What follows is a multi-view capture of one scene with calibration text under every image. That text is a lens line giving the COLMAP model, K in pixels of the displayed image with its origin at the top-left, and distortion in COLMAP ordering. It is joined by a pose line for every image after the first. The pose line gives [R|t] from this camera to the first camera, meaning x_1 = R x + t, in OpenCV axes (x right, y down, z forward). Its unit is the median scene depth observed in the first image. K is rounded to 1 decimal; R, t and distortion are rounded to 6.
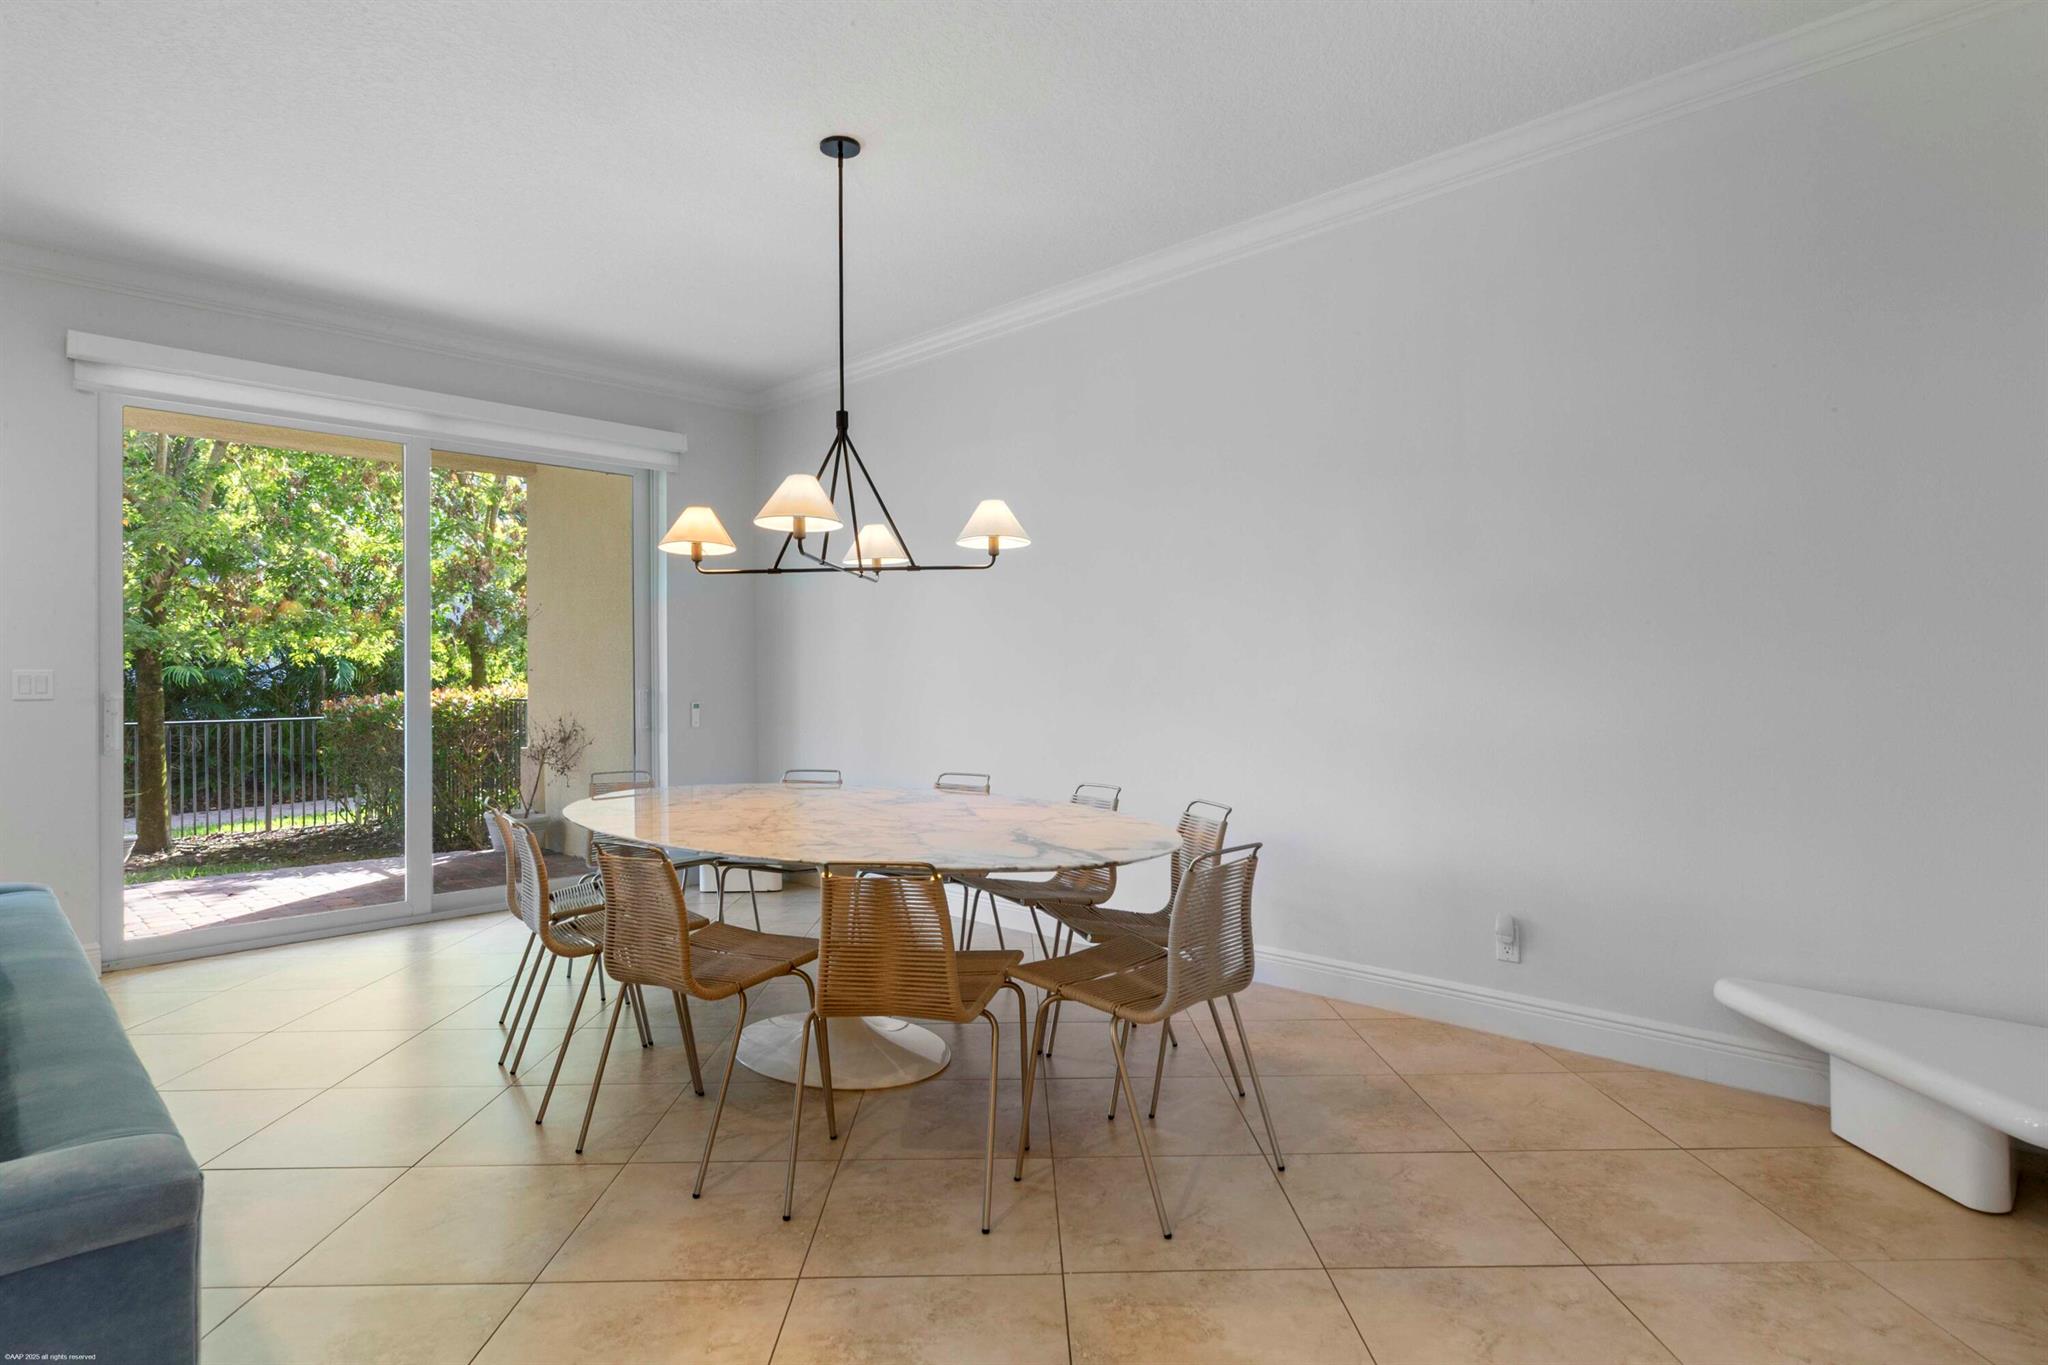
lens RADIAL K [[1094.4, 0, 1023.8], [0, 1094.4, 673.5], [0, 0, 1]] dist [0.004837, -0.001521]
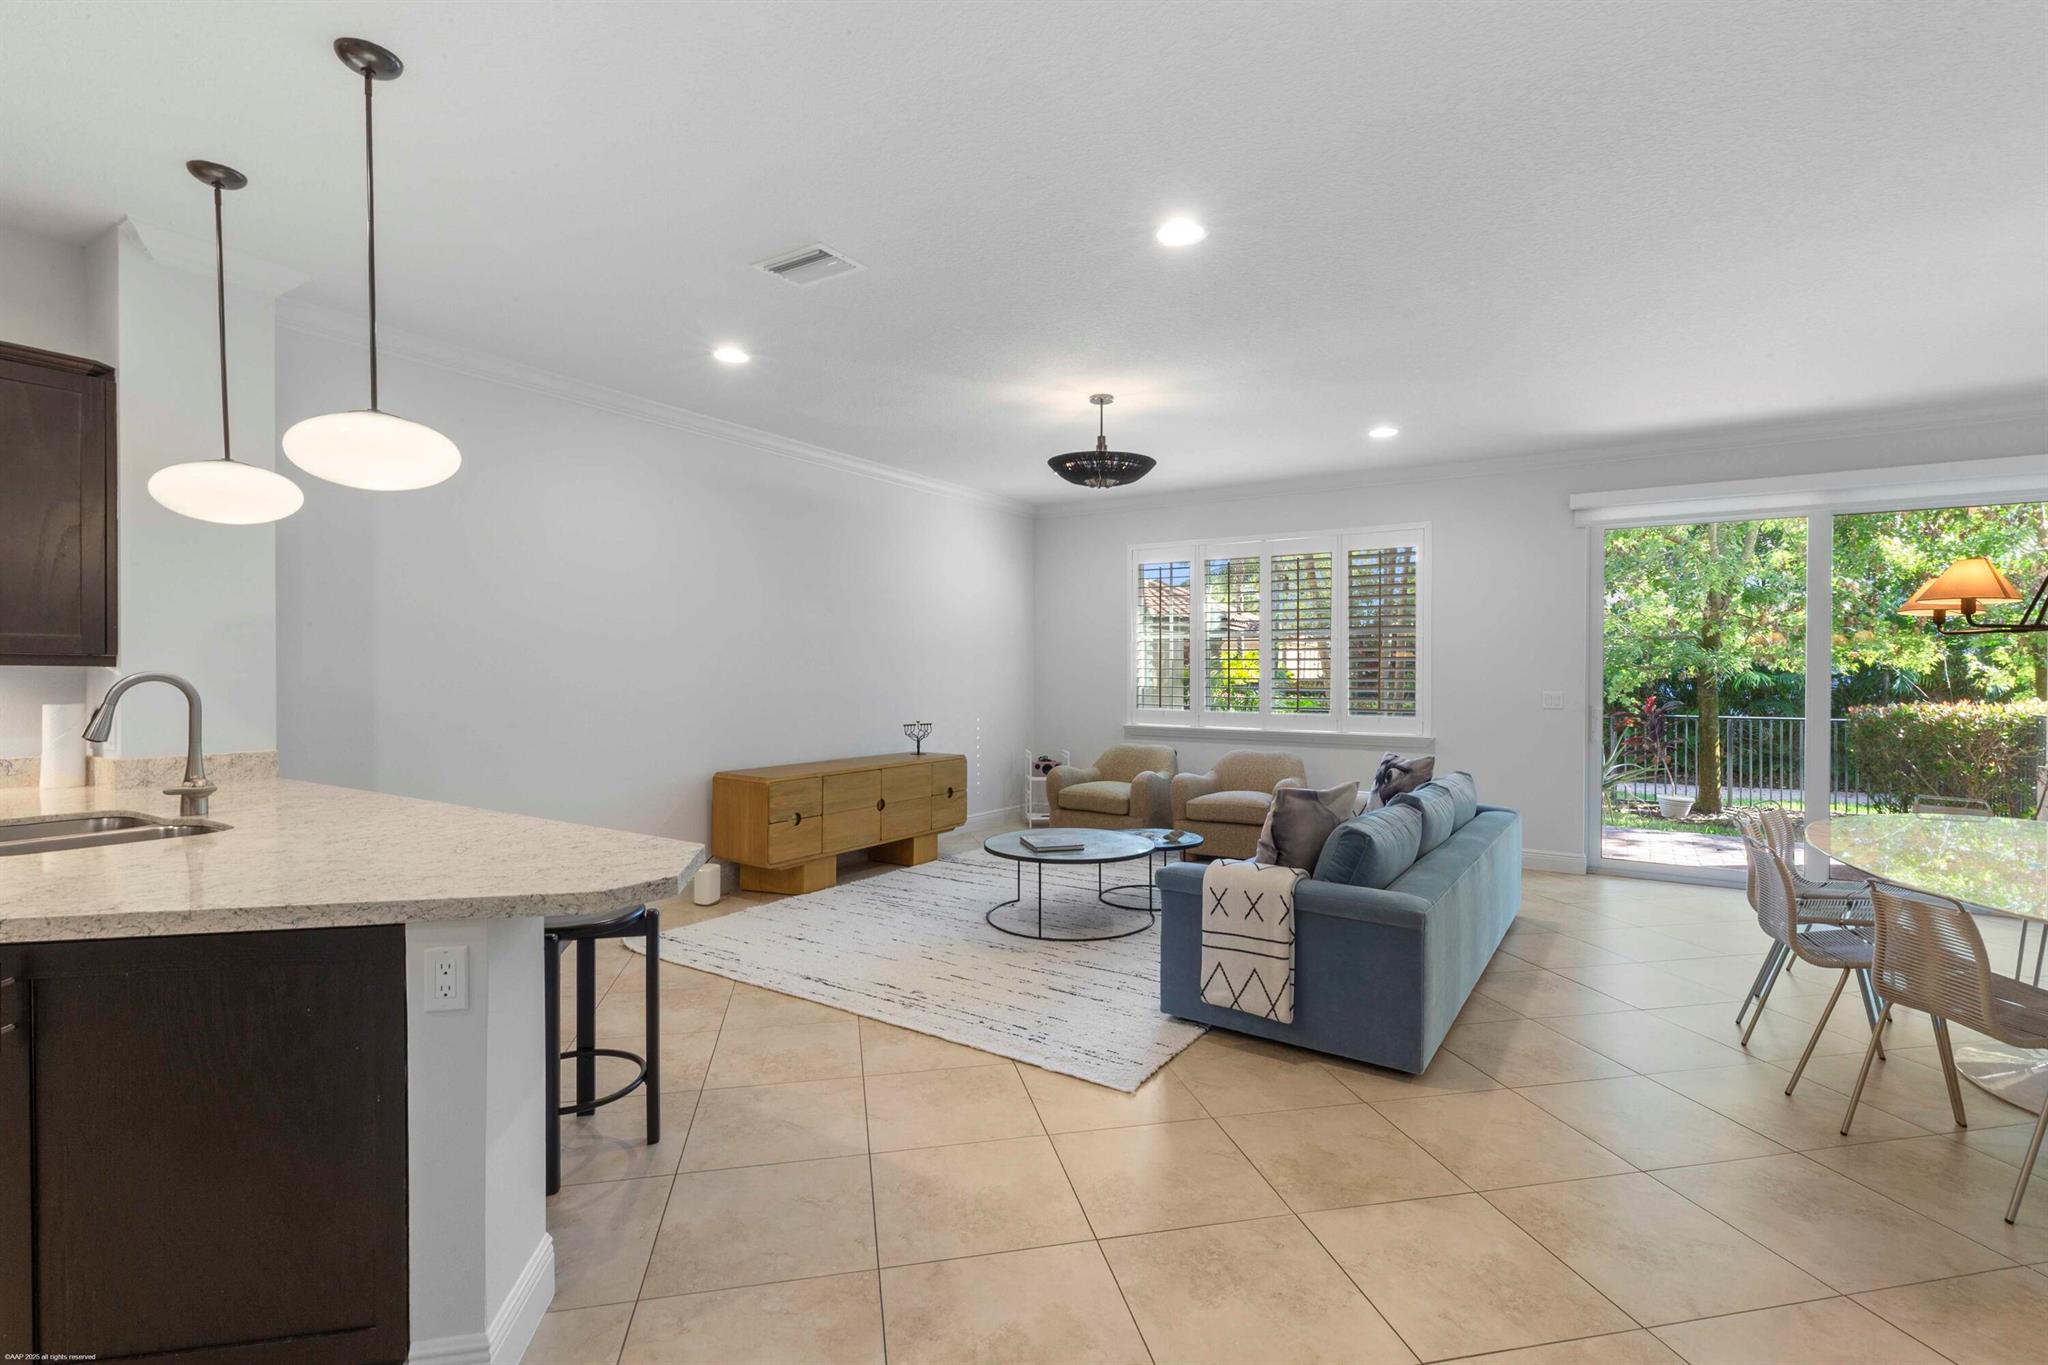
lens RADIAL K [[928.1, 0, 1021.3], [0, 928.1, 667.5], [0, 0, 1]] dist [0.005925, -0.000268]
pose [[0.192408, 0.005933, -0.981297, 0.274351], [-0.003156, 0.999980, 0.005427, -0.032817], [0.981310, 0.002053, 0.192423, -0.086191]]
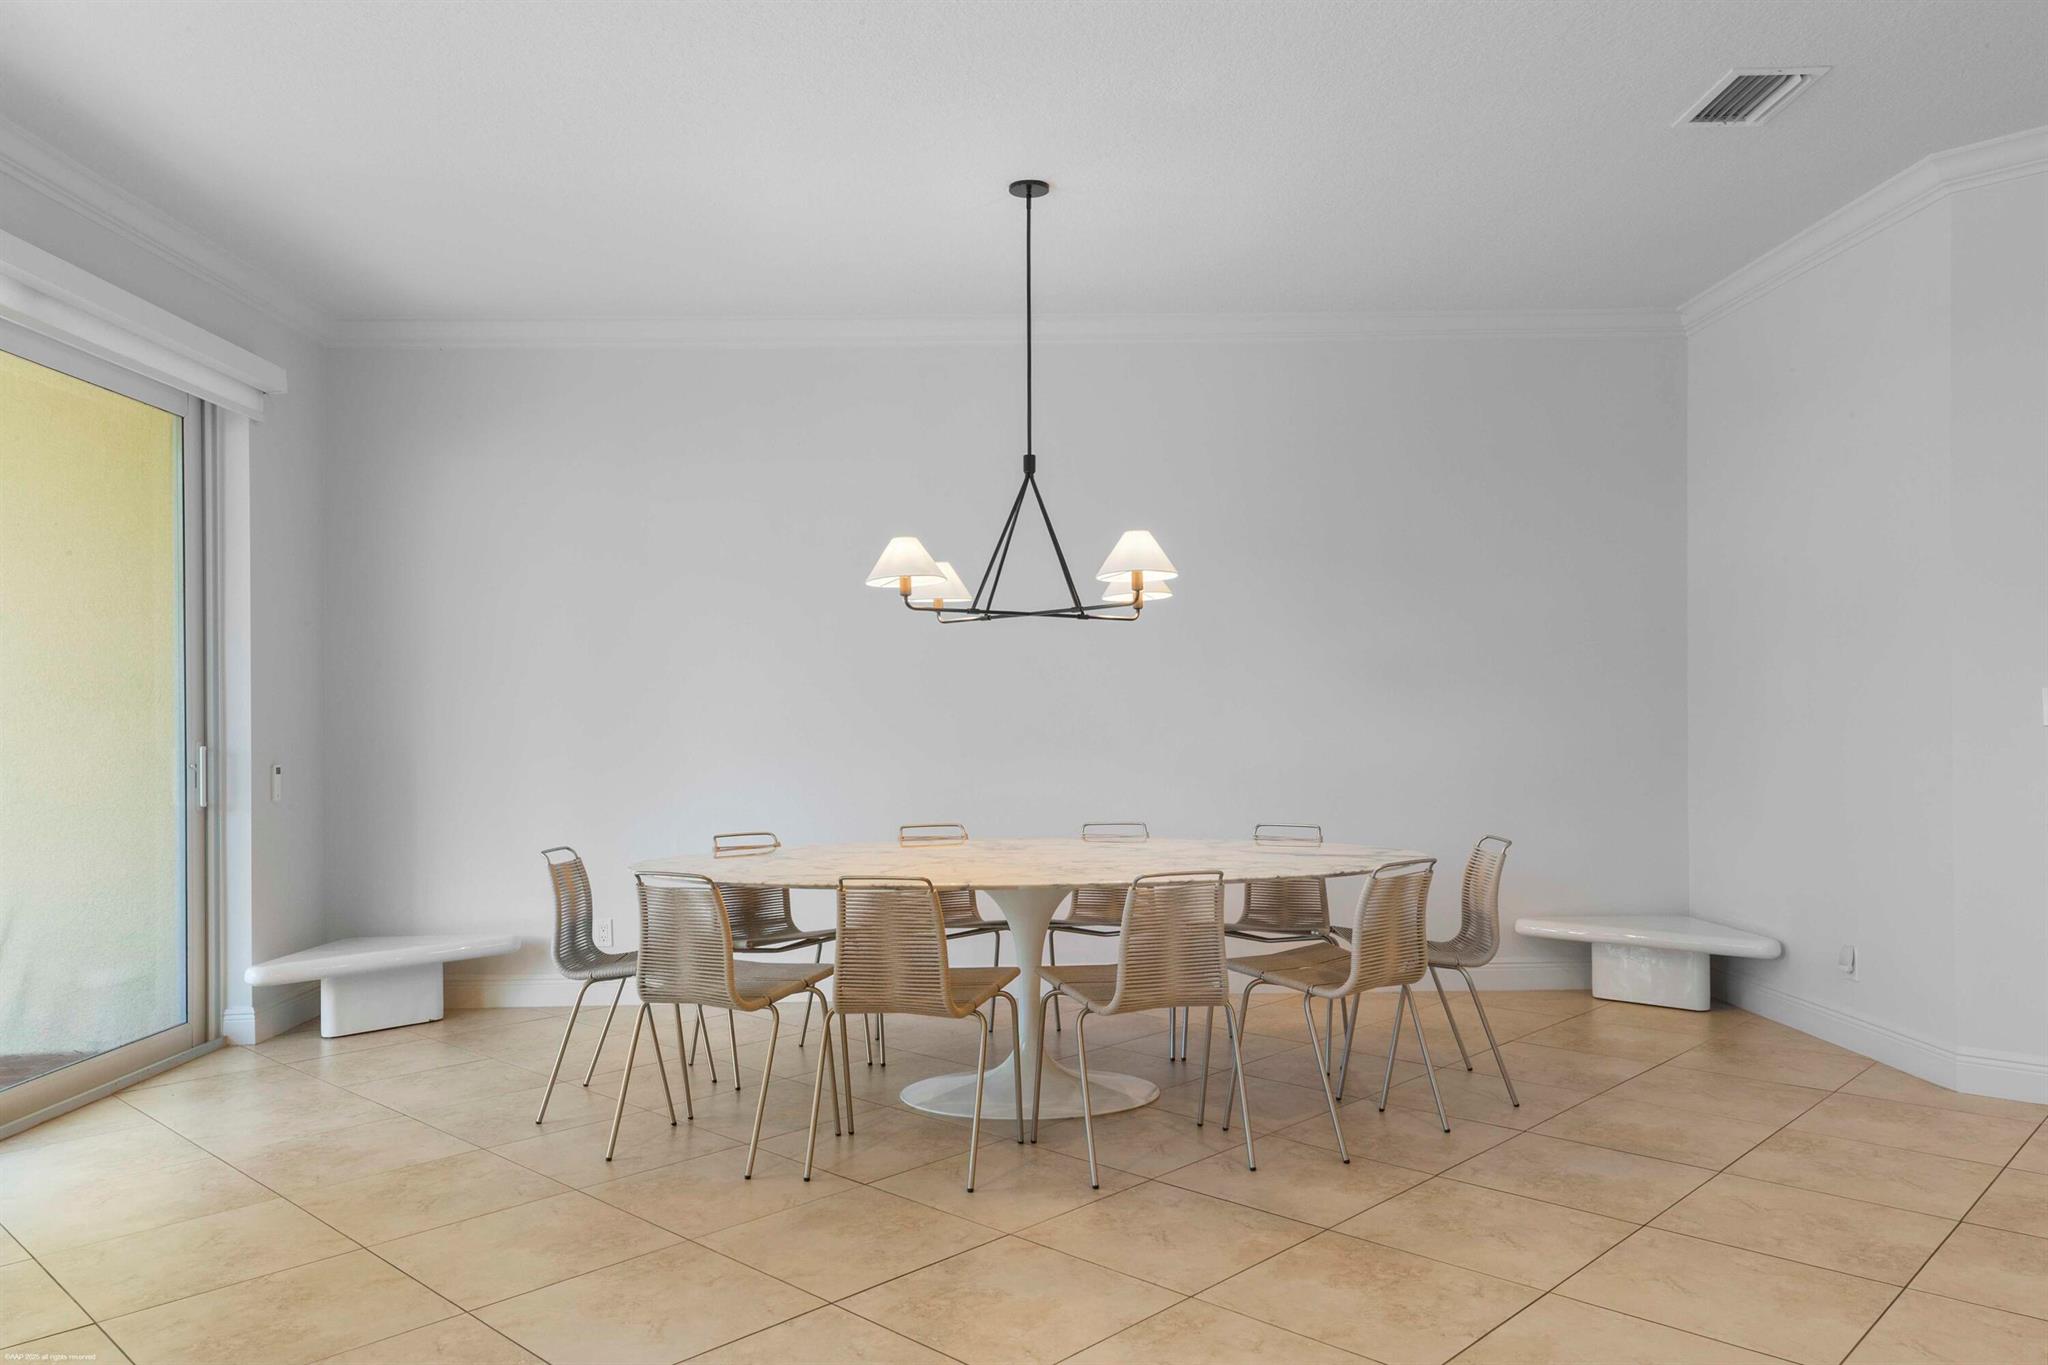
lens RADIAL K [[1446.6, 0, 1020.6], [0, 1446.6, 709.4], [0, 0, 1]] dist [-0.001096, -0.000373]
pose [[0.703721, 0.001172, 0.710475, -0.618823], [0.005174, 0.999964, -0.006774, 0.000469], [-0.710457, 0.008443, 0.703690, 0.044122]]
